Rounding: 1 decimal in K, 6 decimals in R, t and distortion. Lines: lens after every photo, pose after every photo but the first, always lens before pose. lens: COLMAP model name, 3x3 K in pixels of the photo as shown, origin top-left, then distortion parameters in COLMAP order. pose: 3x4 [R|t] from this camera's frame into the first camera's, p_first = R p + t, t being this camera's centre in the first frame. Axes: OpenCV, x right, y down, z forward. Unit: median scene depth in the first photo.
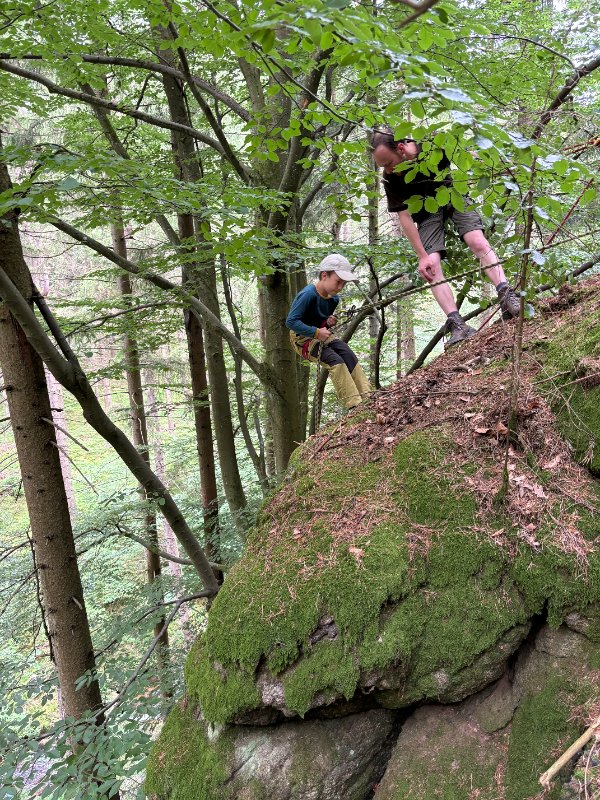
lens RADIAL K [[609.0, 0, 309.8], [0, 609.0, 403.0], [0, 0, 1]] dist [0.043913, -0.047414]
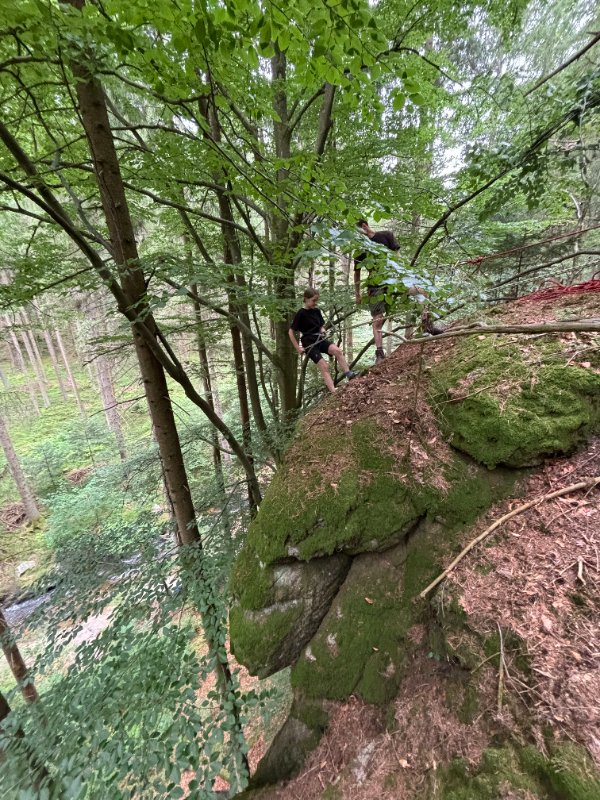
lens RADIAL K [[324.5, 0, 301.6], [0, 324.5, 400.2], [0, 0, 1]] dist [-0.000453, -0.000584]
pose [[0.999778, 0.000819, 0.021069, -0.050042], [-0.003265, 0.993210, 0.116286, -0.145464], [-0.020831, -0.116329, 0.992992, -0.029313]]
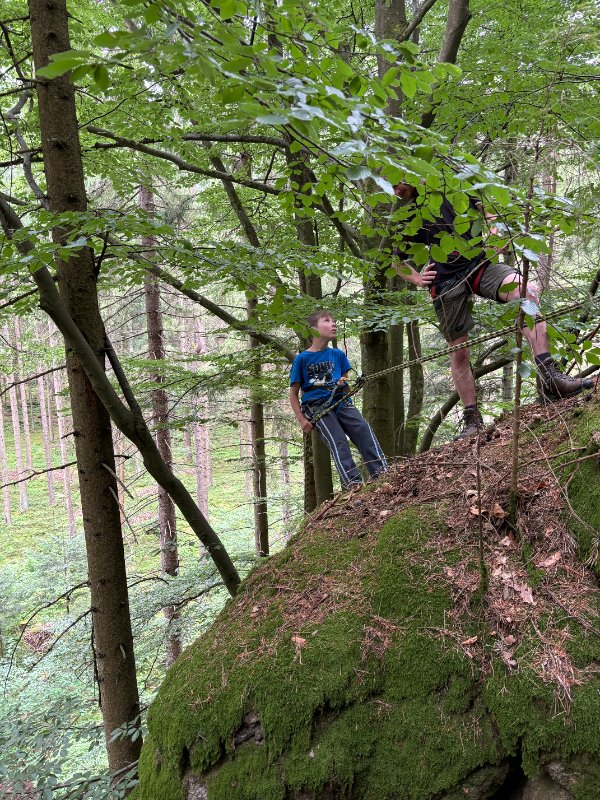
lens RADIAL K [[609.0, 0, 297.6], [0, 609.0, 399.2], [0, 0, 1]] dist [0.043913, -0.047414]
pose [[0.967086, 0.037579, -0.251659, 0.250692], [-0.063015, 0.993596, -0.093788, -0.014204], [0.246523, 0.106559, 0.963261, 0.113546]]
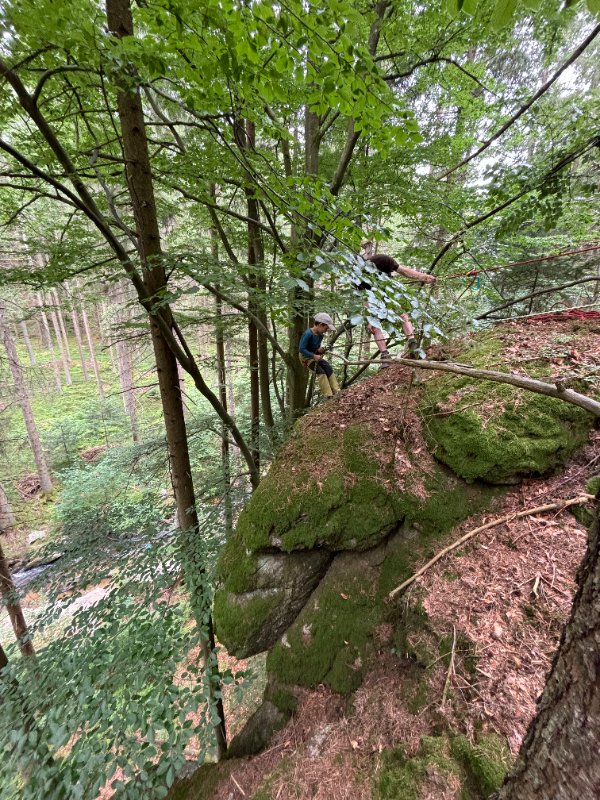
lens RADIAL K [[324.5, 0, 301.6], [0, 324.5, 400.8], [0, 0, 1]] dist [-0.000453, -0.000584]
pose [[0.995861, 0.088415, -0.021041, 0.009142], [-0.085214, 0.988856, 0.122073, -0.161376], [0.031600, -0.119774, 0.992298, -0.088275]]
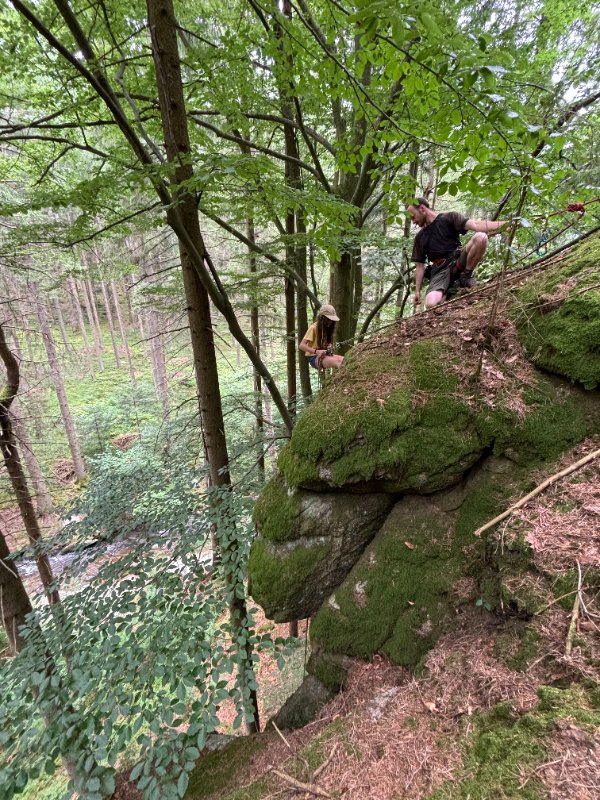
lens RADIAL K [[357.2, 0, 299.7], [0, 357.2, 401.8], [0, 0, 1]] dist [-0.000033, 0.001441]
pose [[0.985857, 0.099247, -0.135044, -0.011872], [-0.077930, 0.984855, 0.154882, 0.097518], [0.148370, -0.142167, 0.978660, -0.011204]]
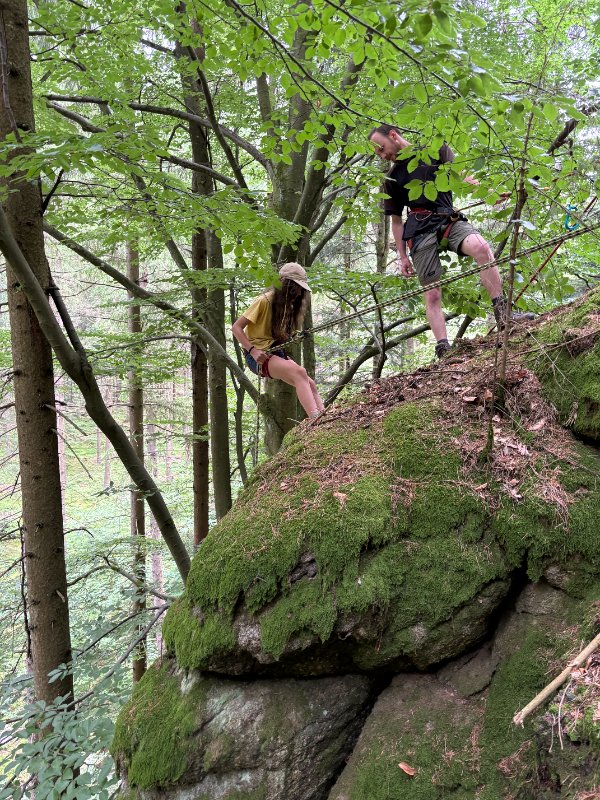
lens RADIAL K [[609.0, 0, 299.2], [0, 609.0, 403.2], [0, 0, 1]] dist [0.043913, -0.047414]
pose [[0.997898, 0.060683, -0.022736, 0.018758], [-0.062719, 0.992671, -0.103302, 0.177631], [0.016301, 0.104511, 0.994390, -0.025143]]
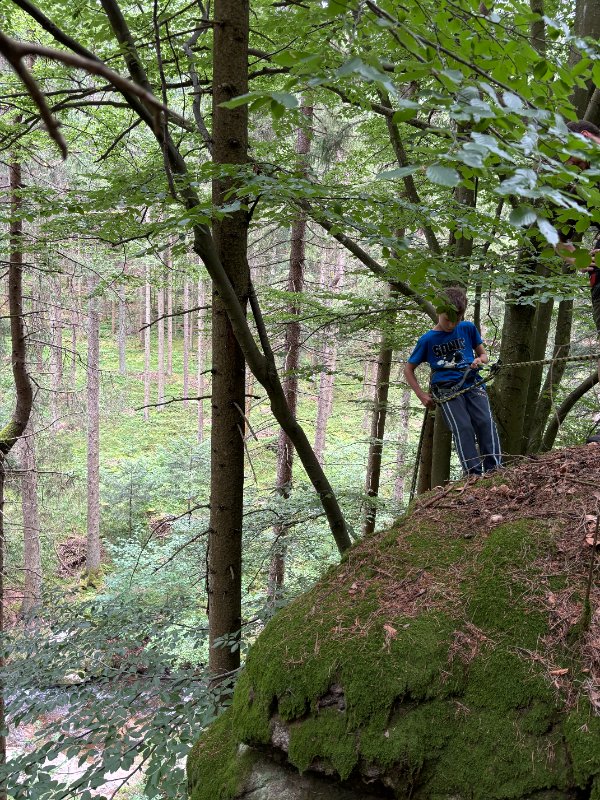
lens RADIAL K [[609.0, 0, 301.8], [0, 609.0, 400.6], [0, 0, 1]] dist [0.043913, -0.047414]
pose [[0.882201, 0.206193, -0.423327, 0.248626], [-0.206284, 0.977402, 0.046181, -0.098107], [0.423283, 0.046584, 0.904799, 0.083973]]
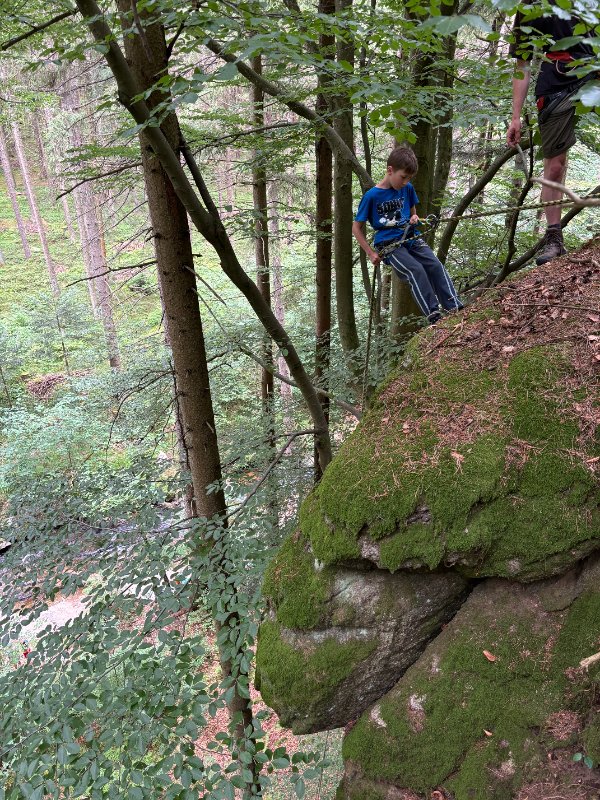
lens RADIAL K [[609.0, 0, 304.1], [0, 609.0, 407.4], [0, 0, 1]] dist [0.043913, -0.047414]
pose [[0.976125, 0.138305, -0.167484, -0.022198], [-0.082360, 0.949169, 0.303800, -0.148807], [0.200987, -0.282753, 0.937899, -0.089598]]
